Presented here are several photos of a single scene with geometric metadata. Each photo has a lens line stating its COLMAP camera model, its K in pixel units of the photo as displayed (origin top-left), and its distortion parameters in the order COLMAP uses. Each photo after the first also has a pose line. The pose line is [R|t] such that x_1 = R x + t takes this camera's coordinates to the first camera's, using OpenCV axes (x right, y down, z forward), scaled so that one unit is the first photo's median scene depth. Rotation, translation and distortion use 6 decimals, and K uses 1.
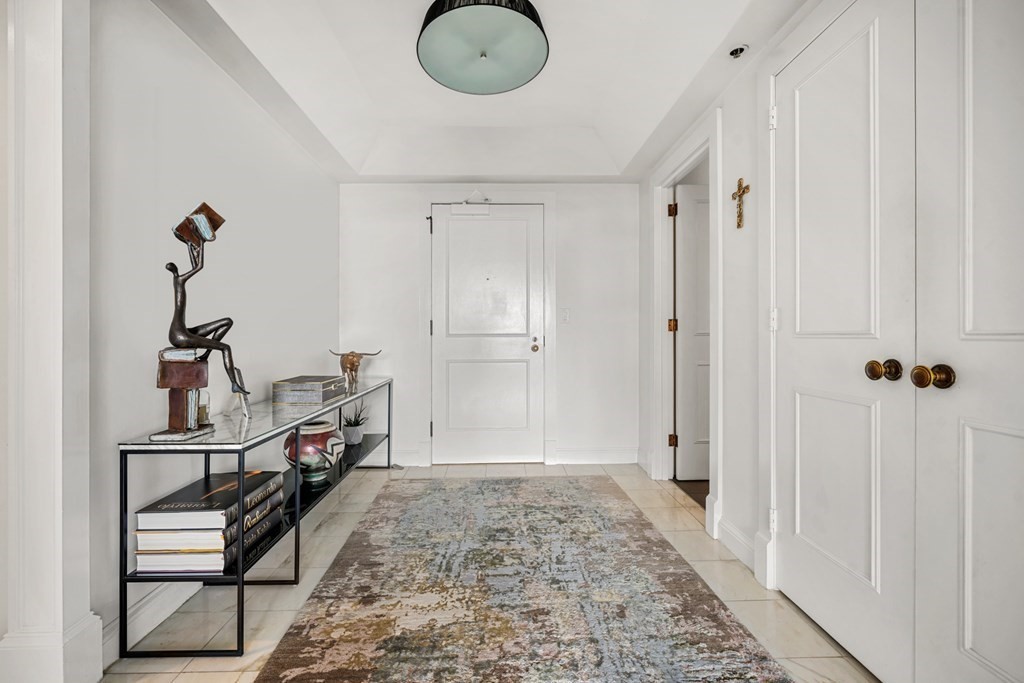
lens RADIAL K [[437.5, 0, 510.5], [0, 437.5, 337.6], [0, 0, 1]] dist [-0.001961, -0.000273]
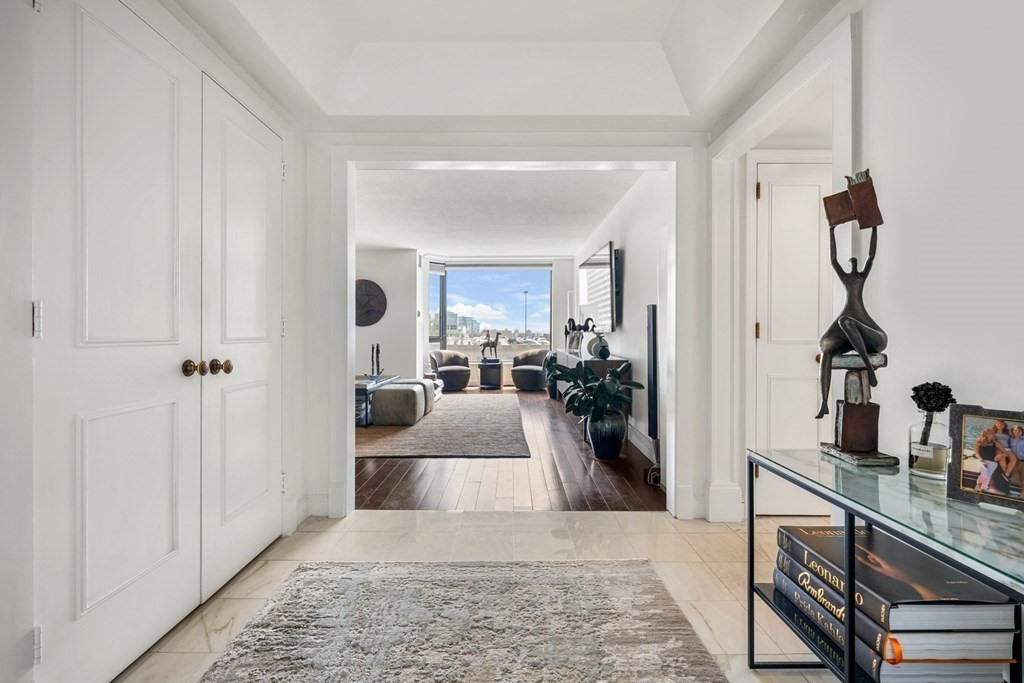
lens RADIAL K [[437.5, 0, 510.5], [0, 437.5, 337.6], [0, 0, 1]] dist [-0.001961, -0.000273]
pose [[-0.999649, 0.007050, 0.025553, -0.117409], [0.007452, 0.999850, 0.015646, -0.028363], [-0.025439, 0.015831, -0.999551, 2.076839]]
